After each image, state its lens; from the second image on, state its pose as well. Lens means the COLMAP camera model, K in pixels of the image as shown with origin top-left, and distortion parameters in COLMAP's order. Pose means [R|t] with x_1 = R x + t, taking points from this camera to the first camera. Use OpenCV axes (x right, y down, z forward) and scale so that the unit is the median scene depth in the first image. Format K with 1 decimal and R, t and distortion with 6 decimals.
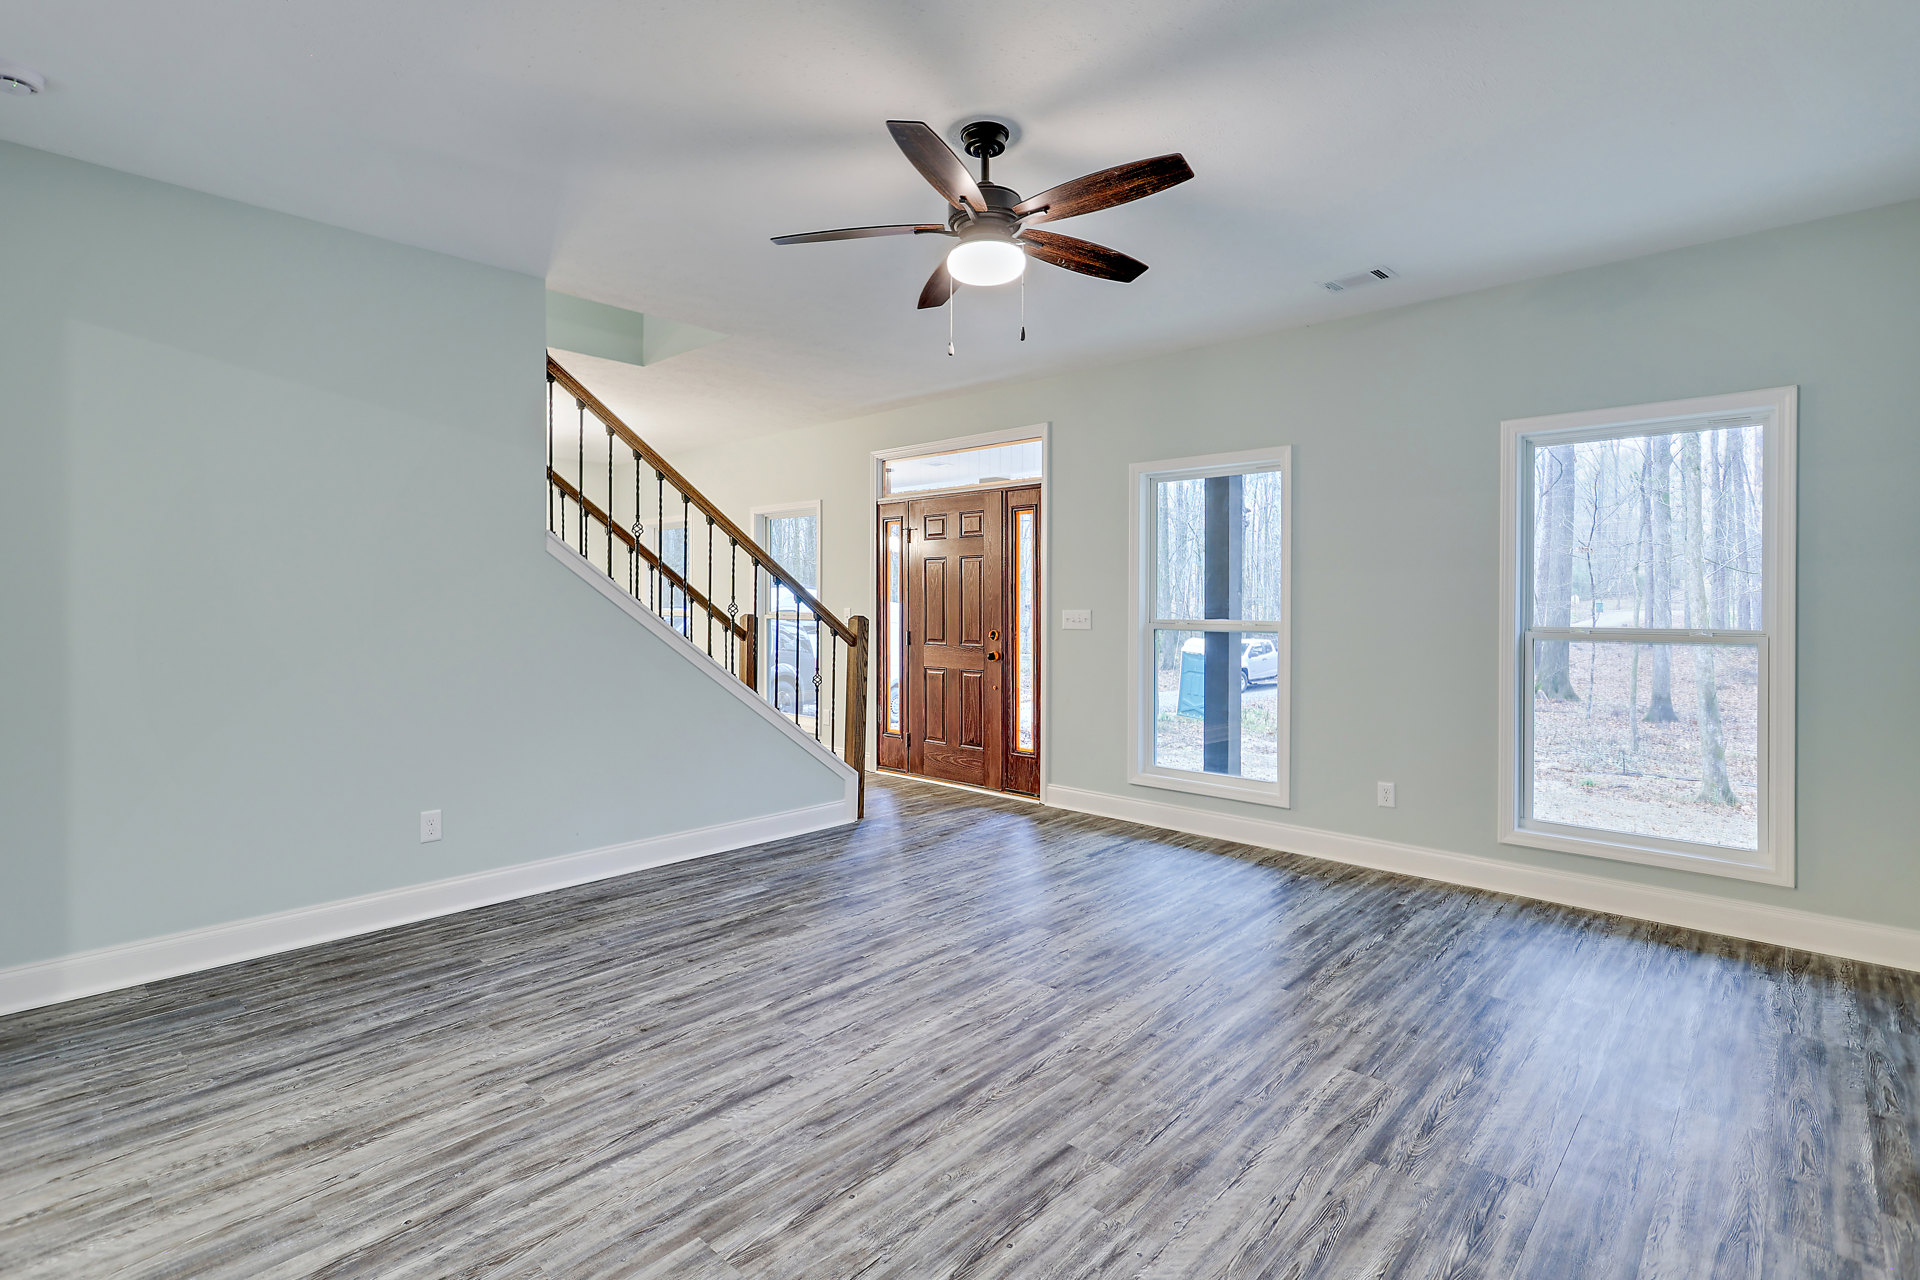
lens RADIAL K [[915.6, 0, 939.8], [0, 915.6, 603.9], [0, 0, 1]] dist [-0.001009, 0.000471]
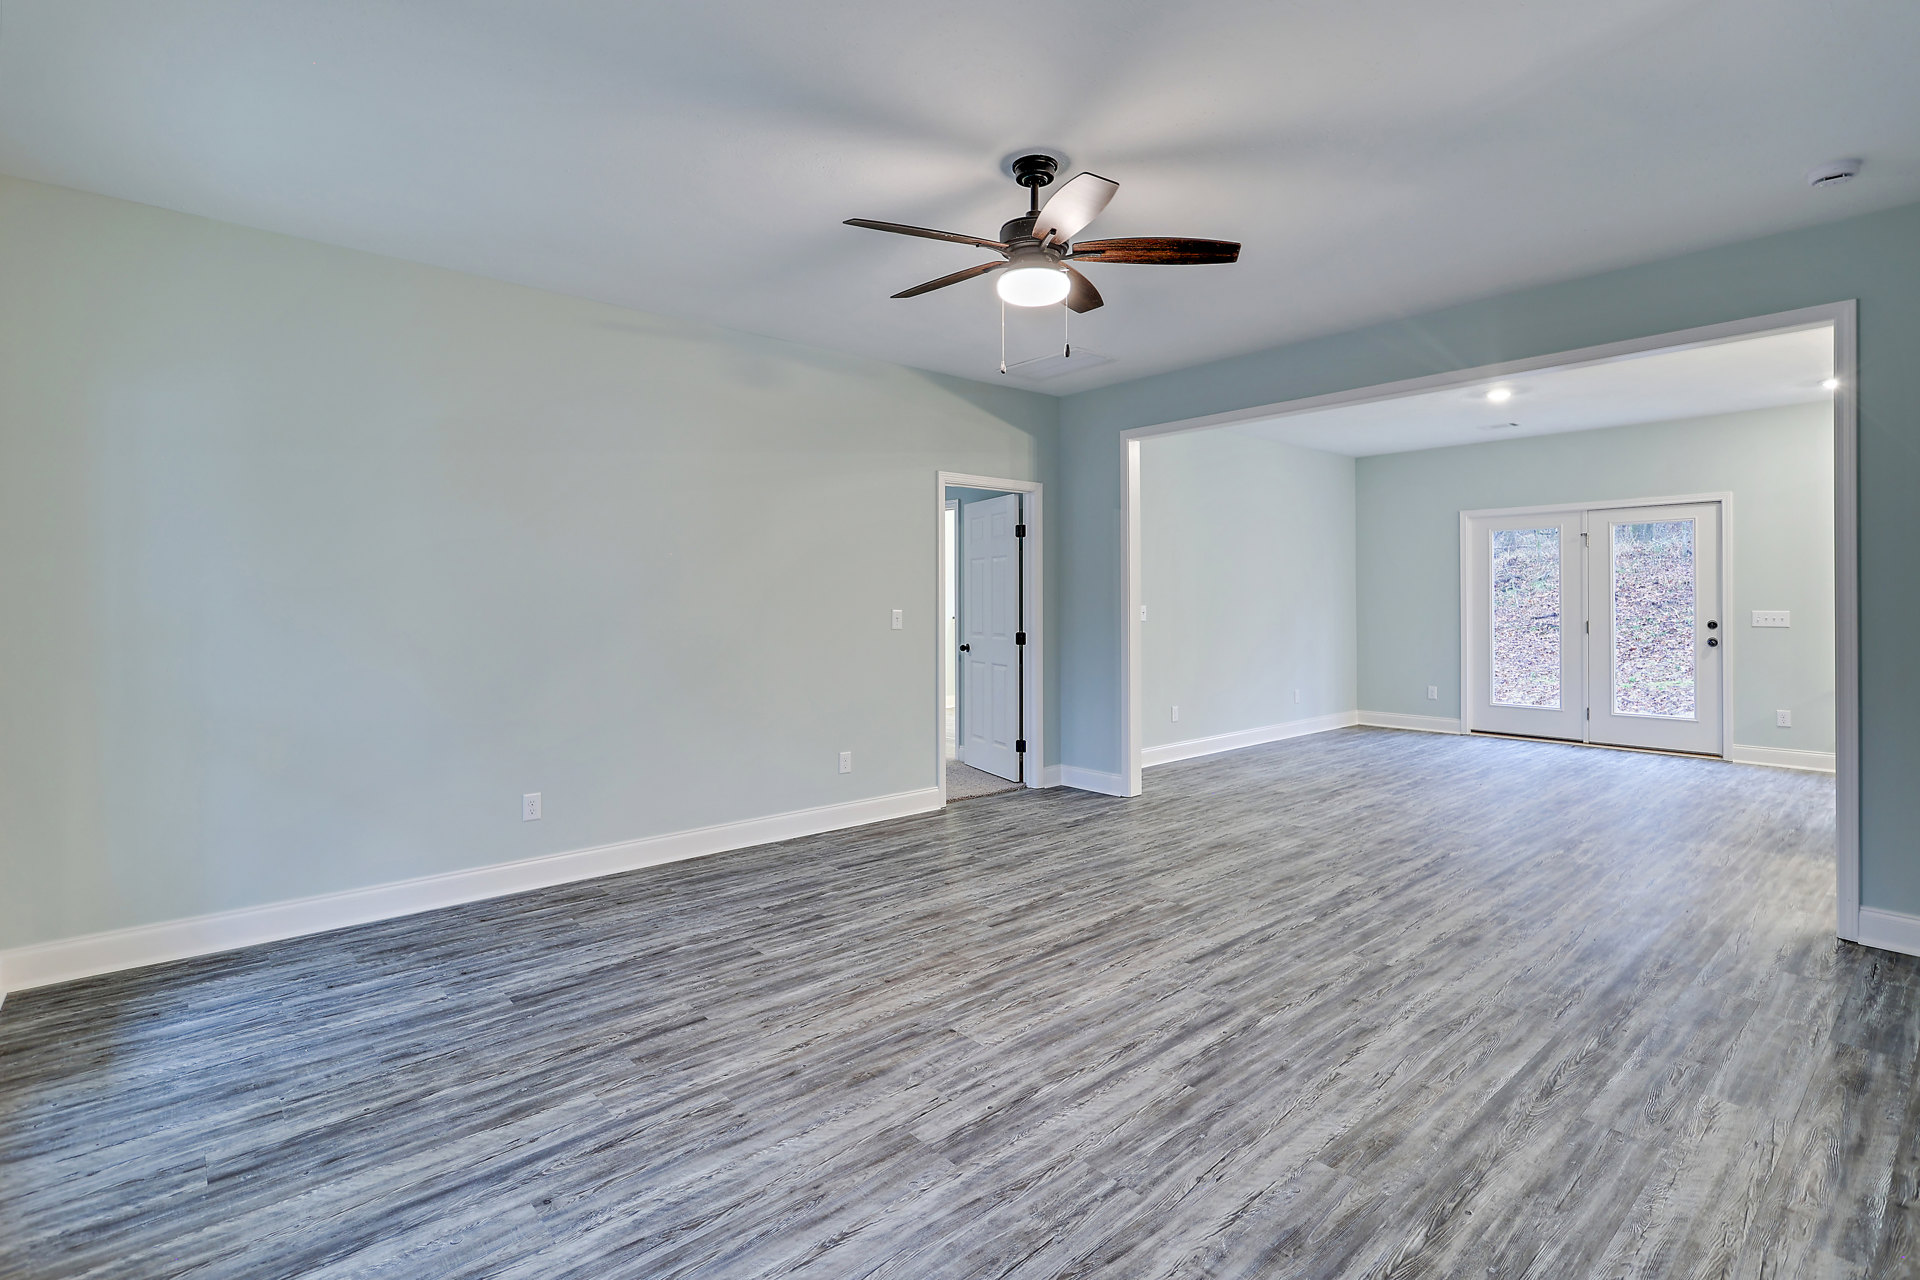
lens RADIAL K [[915.6, 0, 939.8], [0, 915.6, 603.9], [0, 0, 1]] dist [-0.001009, 0.000471]
pose [[-0.994453, 0.000869, 0.105178, 0.044300], [0.001876, 0.999953, 0.009474, -0.008987], [-0.105165, 0.009618, -0.994408, 1.996414]]
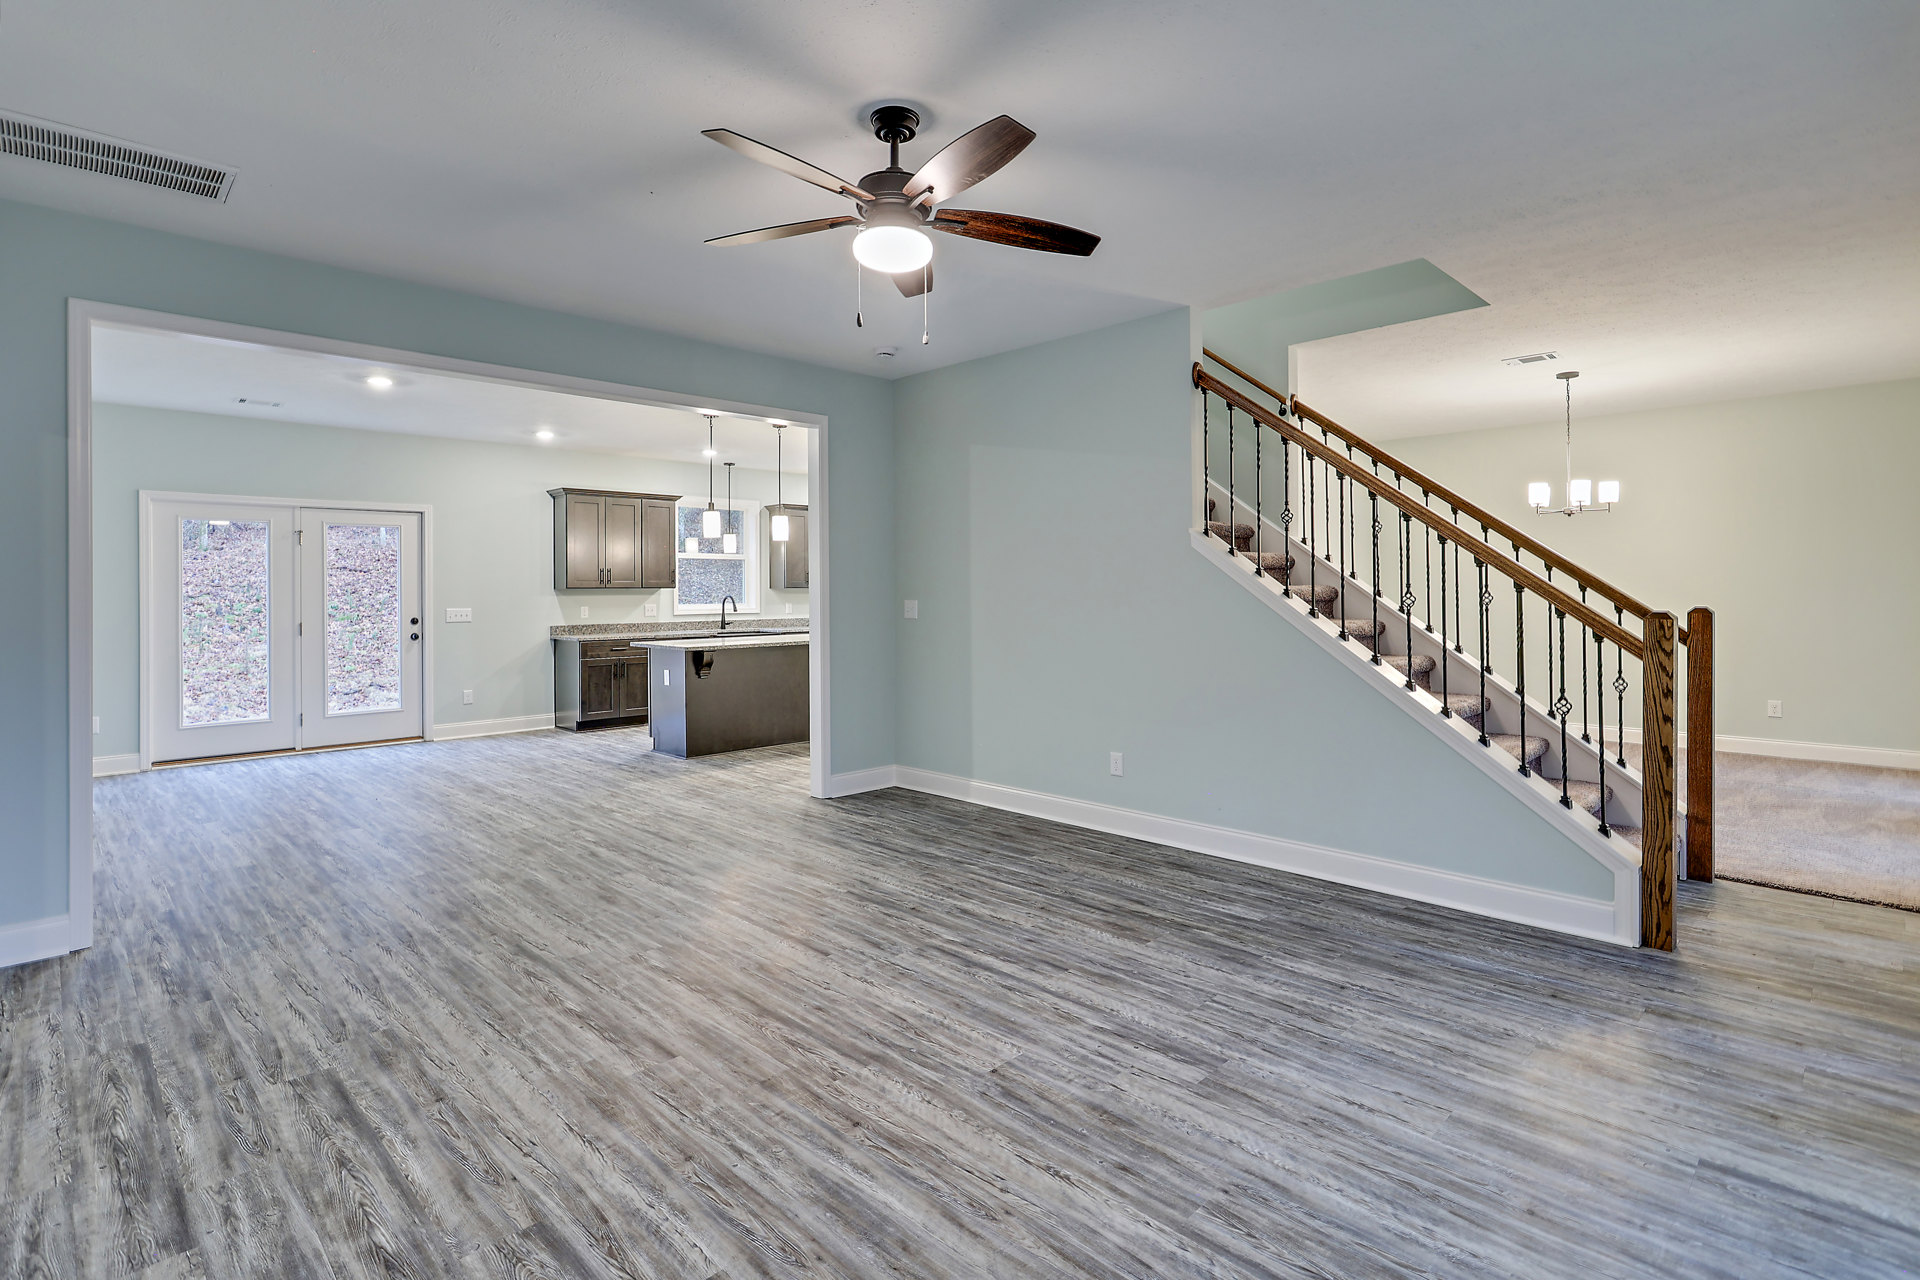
lens RADIAL K [[928.2, 0, 966.9], [0, 928.2, 583.5], [0, 0, 1]] dist [-0.001780, 0.000701]
pose [[-0.023027, -0.011471, -0.999669, 0.997079], [0.004014, 0.999925, -0.011566, 0.000423], [0.999727, -0.004279, -0.022979, 1.052686]]
